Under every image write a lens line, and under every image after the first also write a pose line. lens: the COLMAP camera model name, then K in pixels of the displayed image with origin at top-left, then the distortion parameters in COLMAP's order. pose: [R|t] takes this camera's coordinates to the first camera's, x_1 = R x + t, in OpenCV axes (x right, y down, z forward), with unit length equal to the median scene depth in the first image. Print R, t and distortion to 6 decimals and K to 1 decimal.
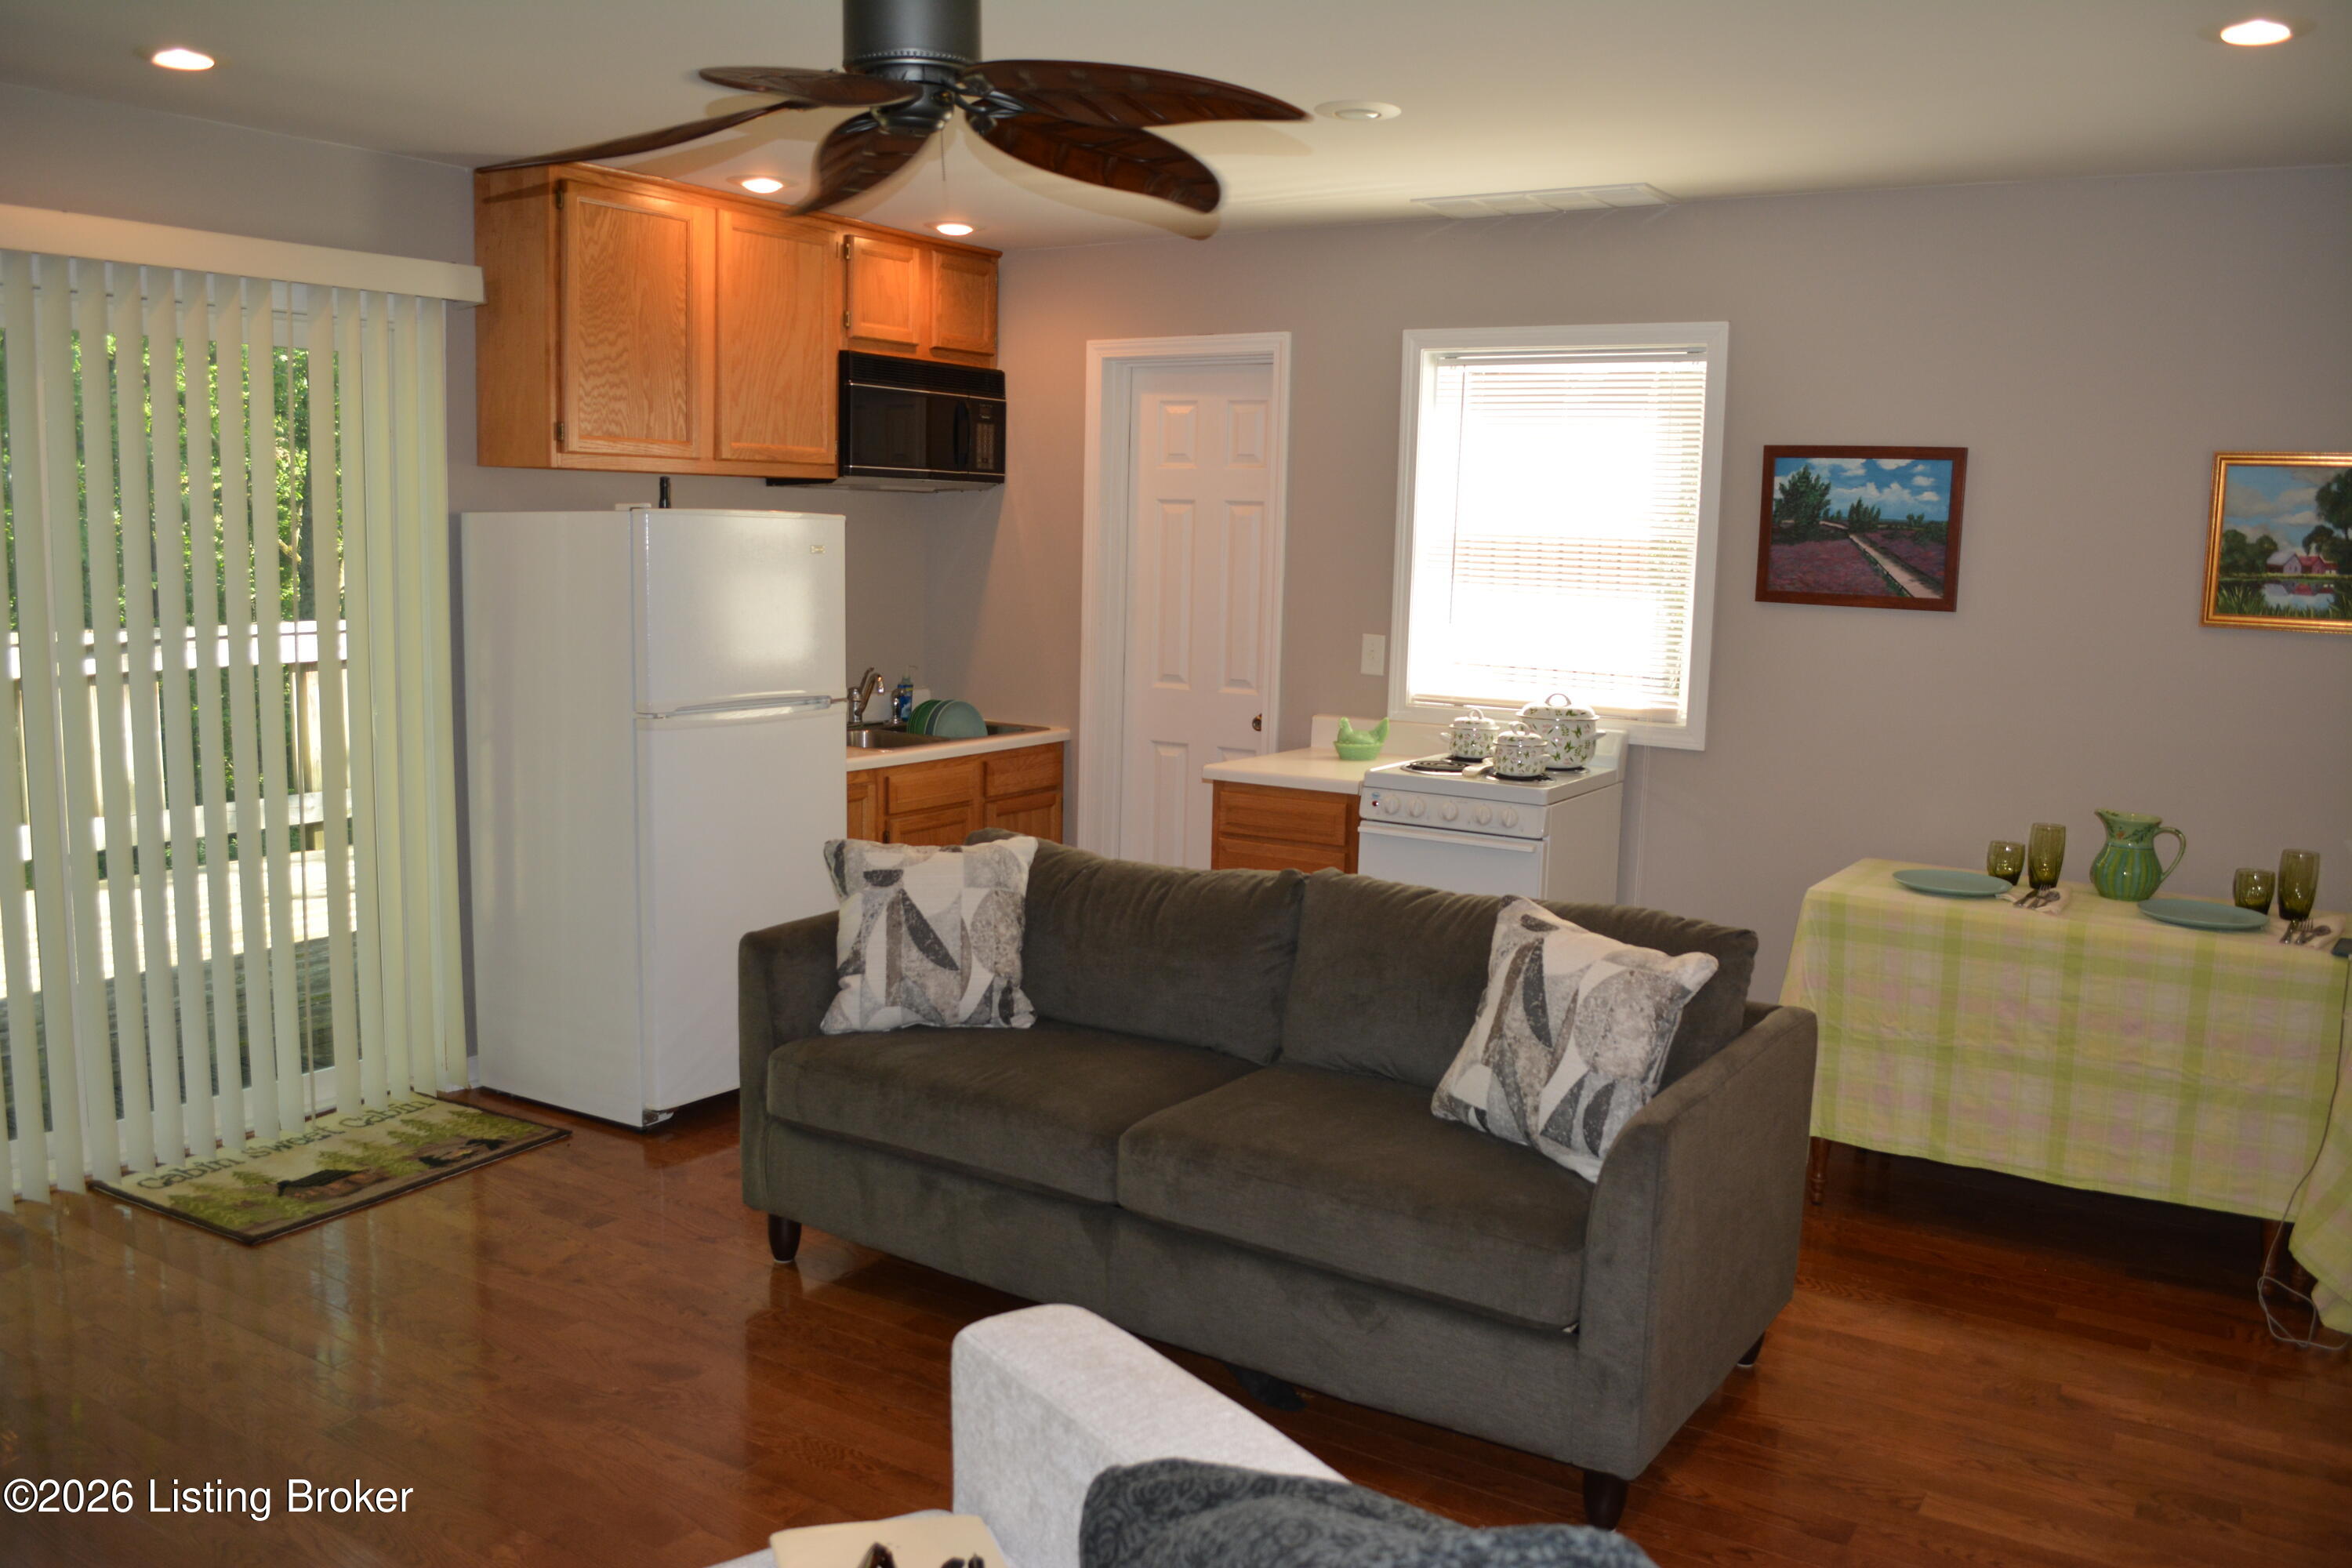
lens RADIAL K [[1876.6, 0, 1095.4], [0, 1876.6, 782.1], [0, 0, 1]] dist [-0.011333, -0.003293]
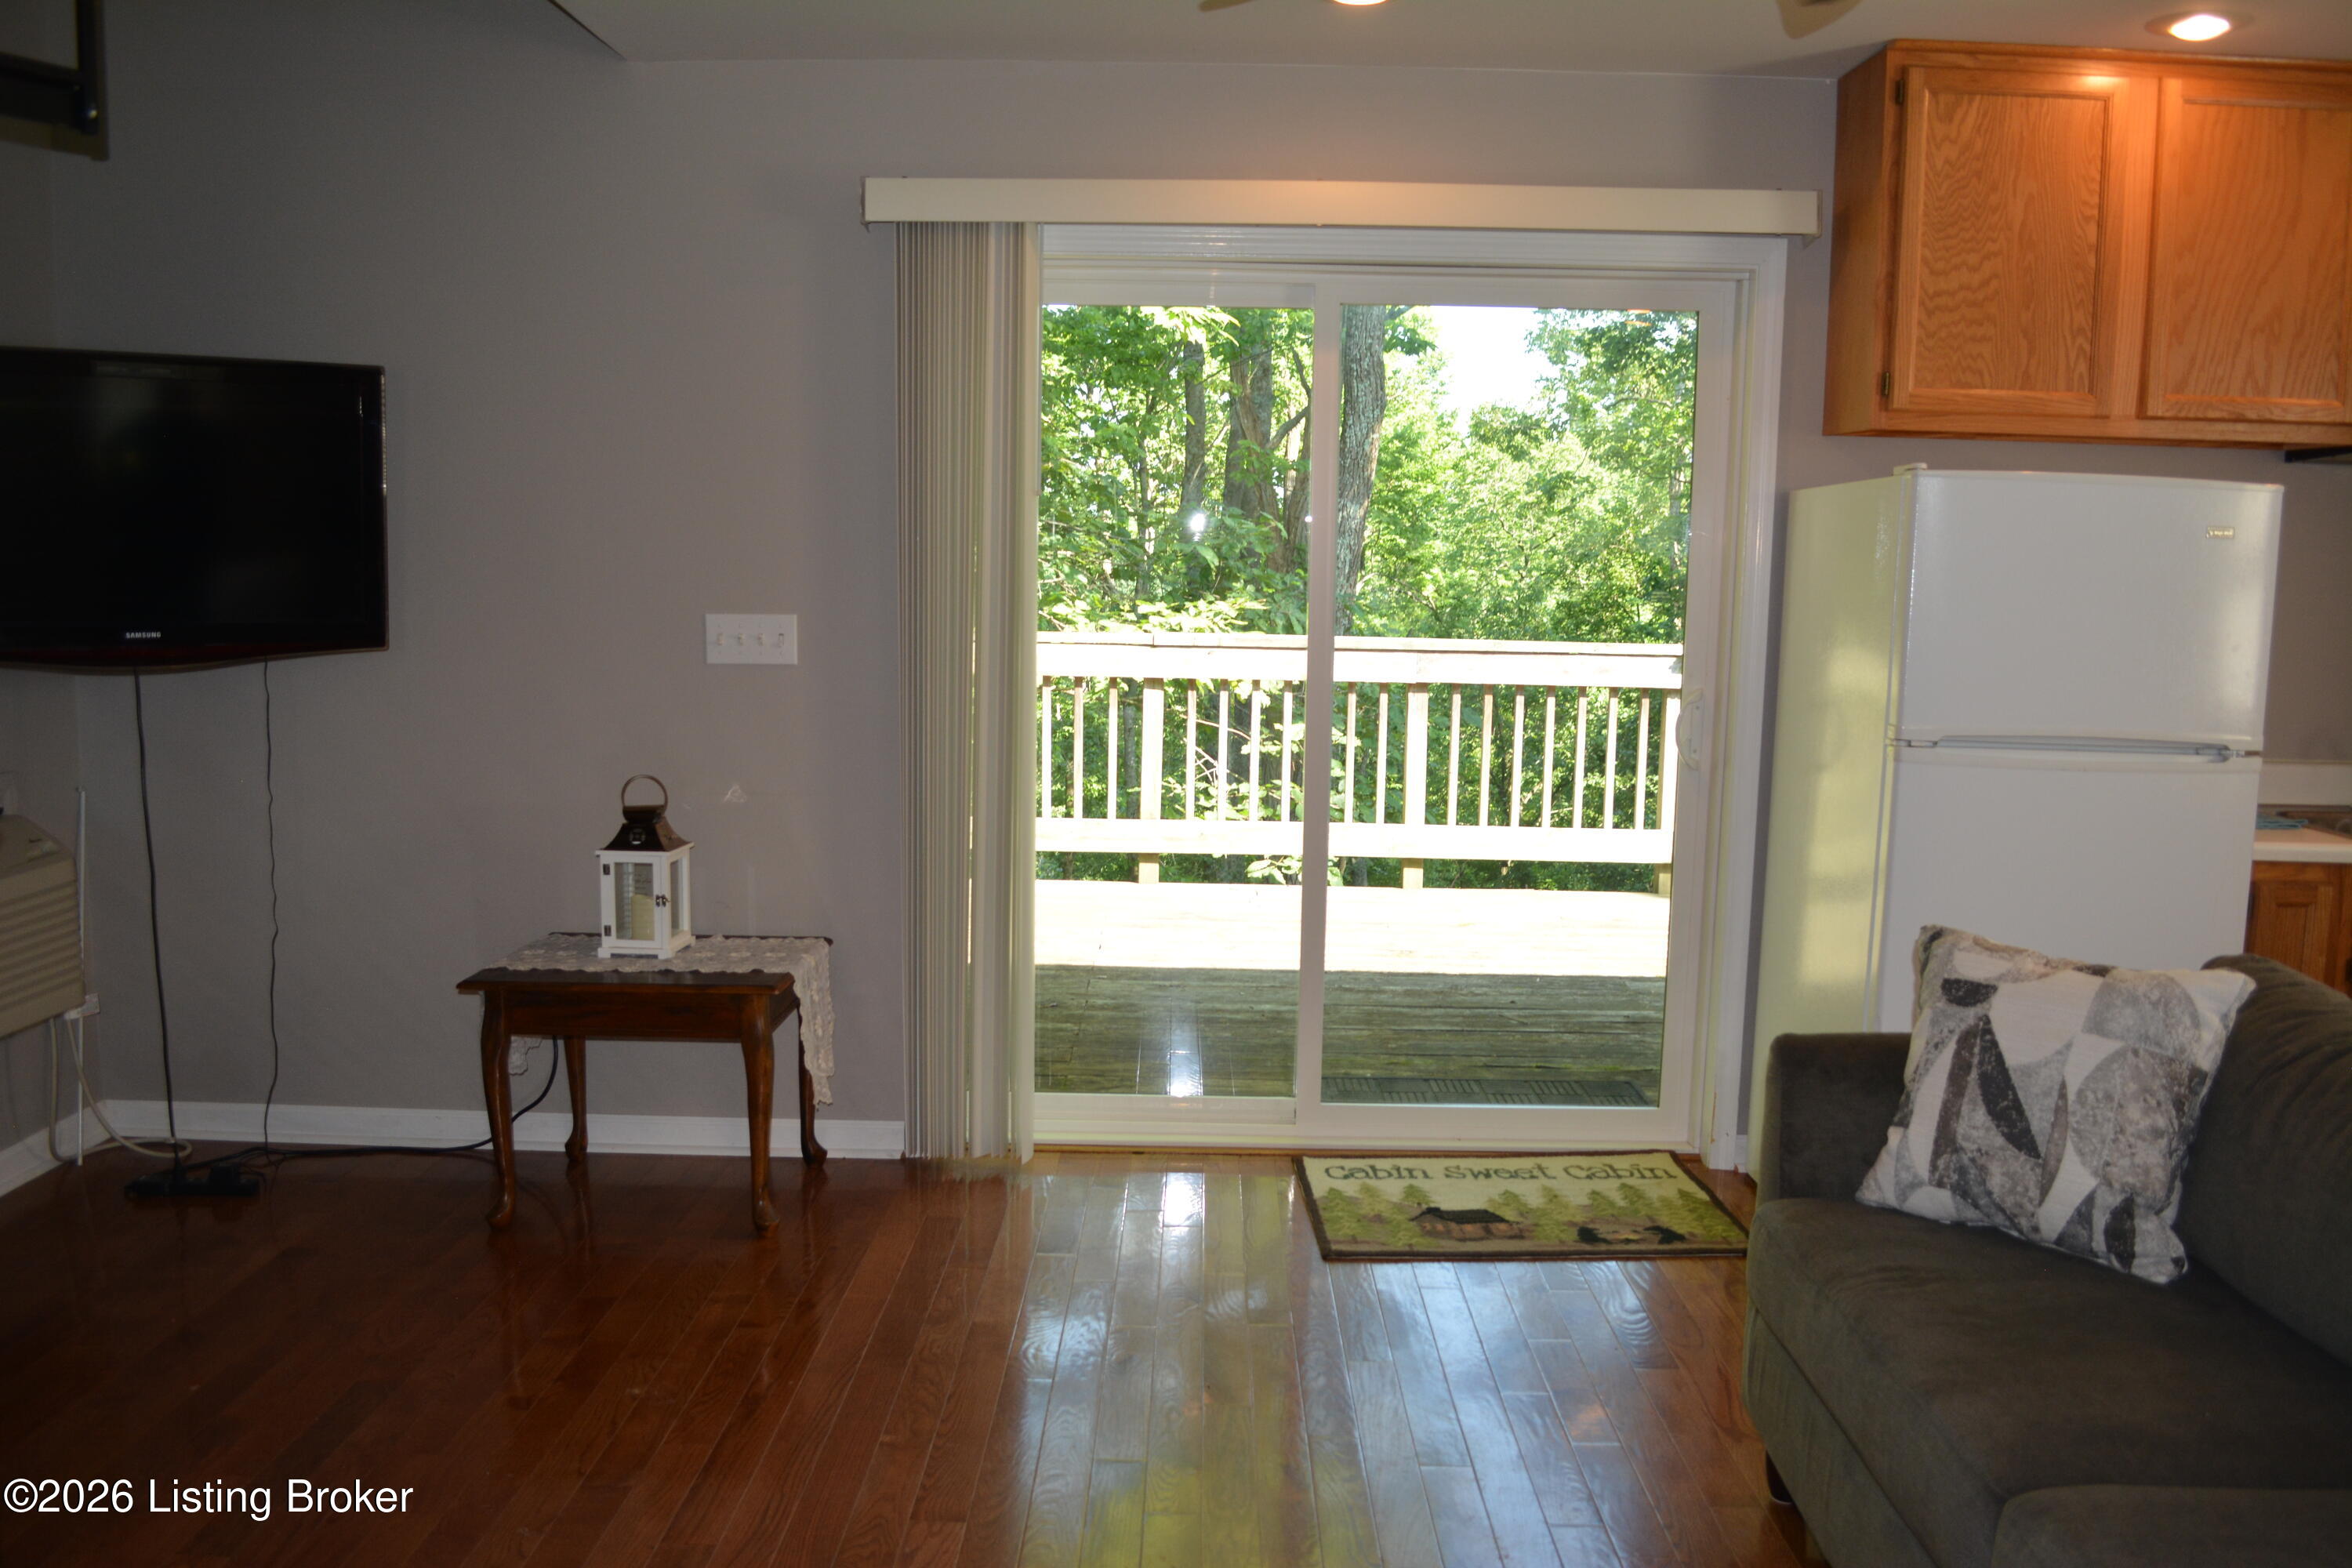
lens RADIAL K [[1856.5, 0, 1178.8], [0, 1856.5, 807.8], [0, 0, 1]] dist [-0.085088, 0.015967]
pose [[0.566463, 0.105008, -0.817369, 0.216361], [-0.120232, 0.991766, 0.044088, -0.007269], [0.815269, 0.073300, 0.574425, 0.355760]]
